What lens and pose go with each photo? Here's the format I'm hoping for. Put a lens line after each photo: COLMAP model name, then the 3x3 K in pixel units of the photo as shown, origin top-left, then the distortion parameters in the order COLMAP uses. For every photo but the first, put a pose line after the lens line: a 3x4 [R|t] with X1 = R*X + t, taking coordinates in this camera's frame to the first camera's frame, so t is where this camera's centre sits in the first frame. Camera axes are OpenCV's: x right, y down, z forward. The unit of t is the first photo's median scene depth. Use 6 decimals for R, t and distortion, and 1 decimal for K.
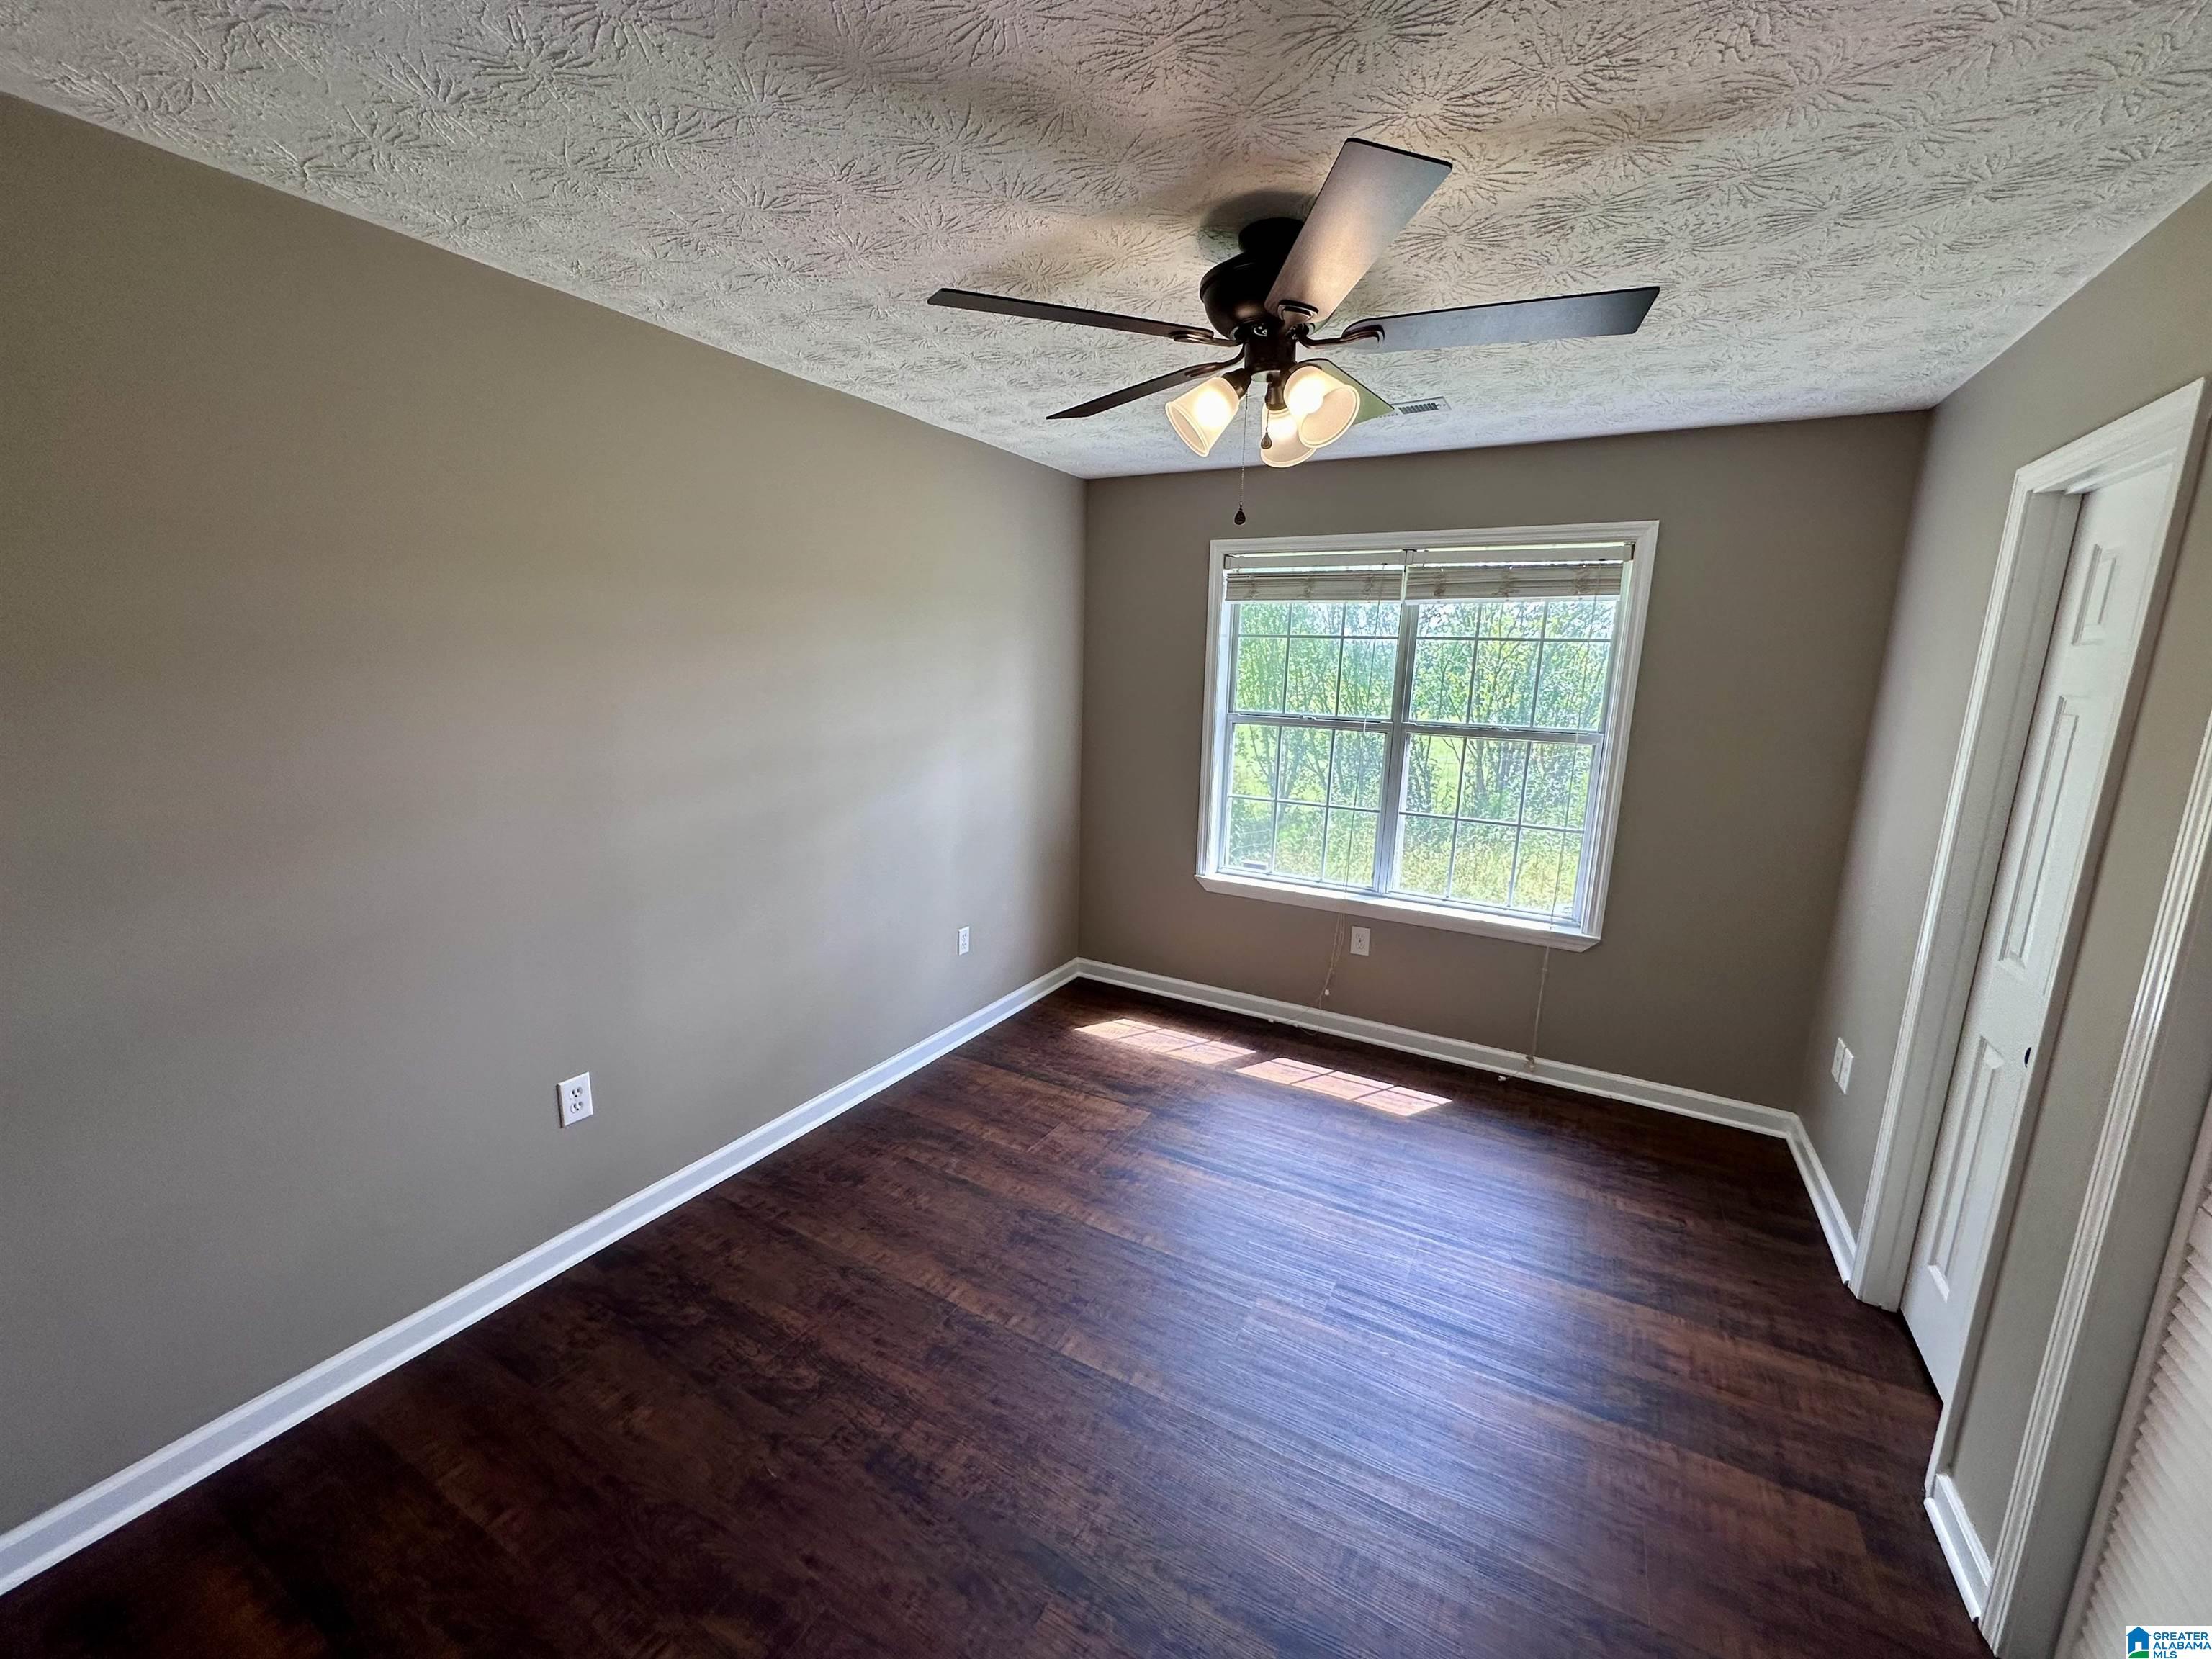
lens RADIAL K [[882.1, 0, 1106.1], [0, 882.1, 826.6], [0, 0, 1]] dist [-0.002718, 0.000190]
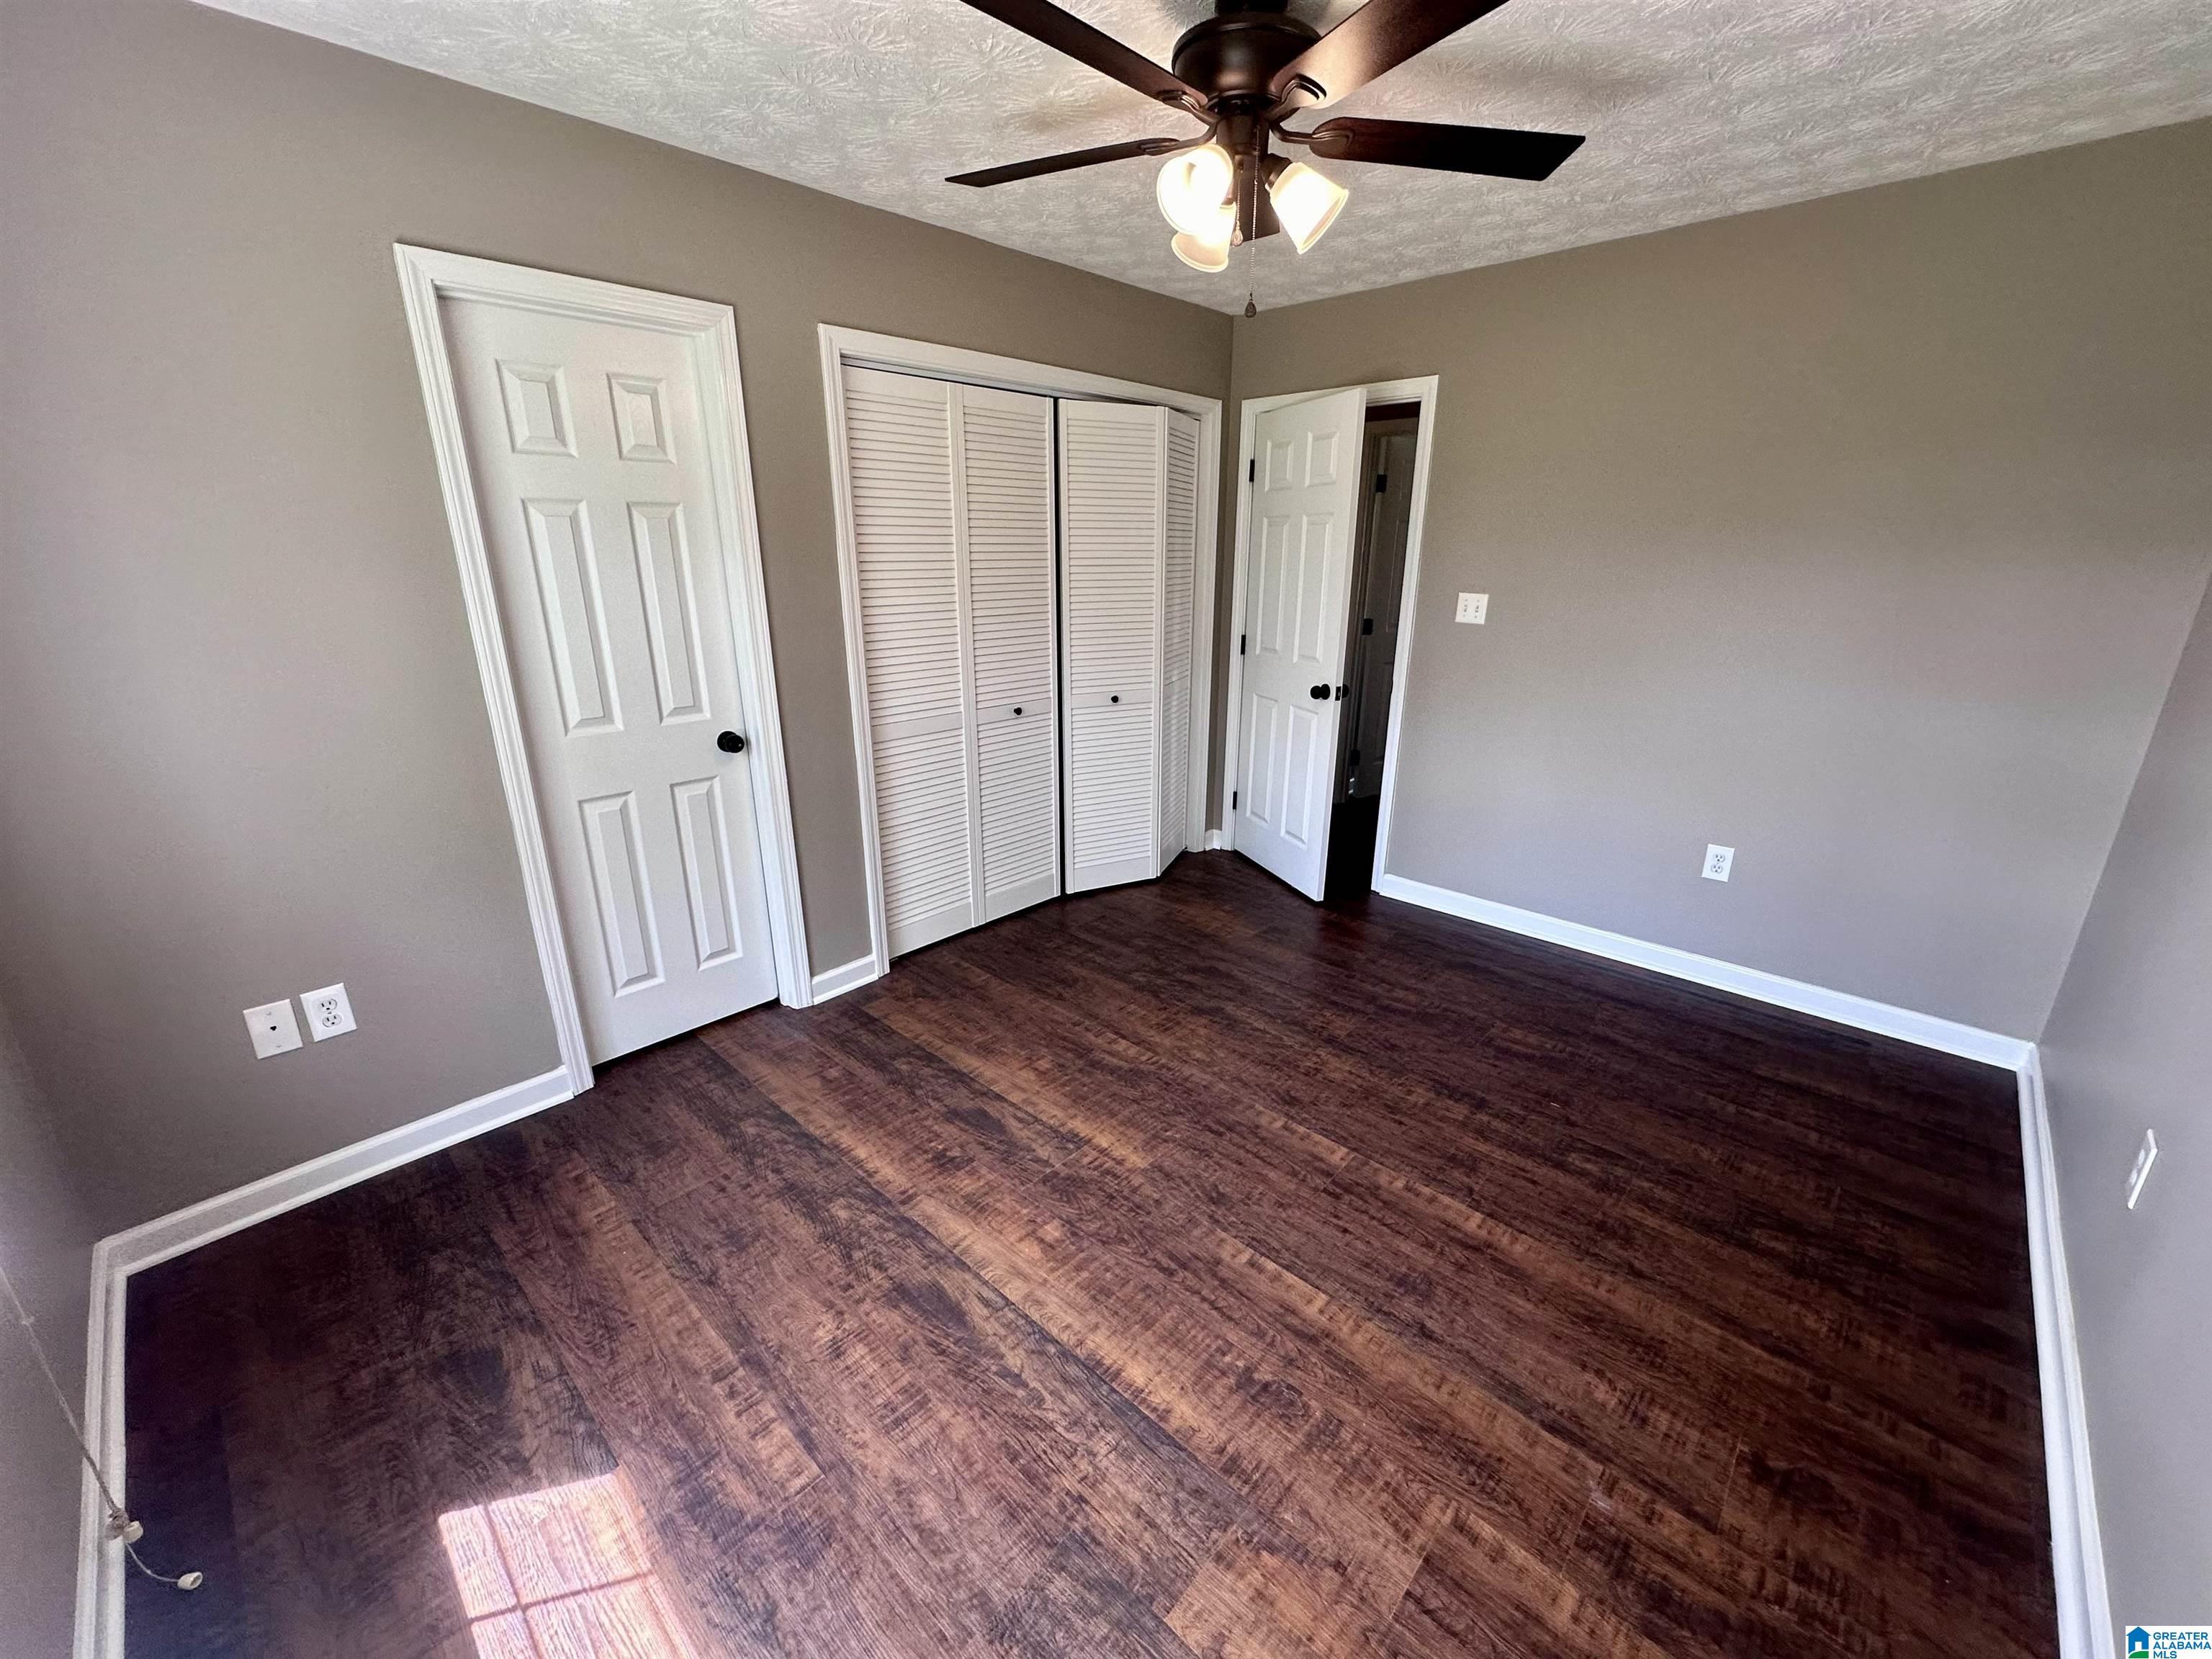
lens RADIAL K [[882.1, 0, 1106.1], [0, 882.1, 826.6], [0, 0, 1]] dist [-0.002718, 0.000190]
pose [[-0.970632, -0.094988, 0.221021, 0.031224], [0.023196, 0.877511, 0.478995, -0.243228], [-0.239447, 0.470055, -0.849537, 1.577446]]
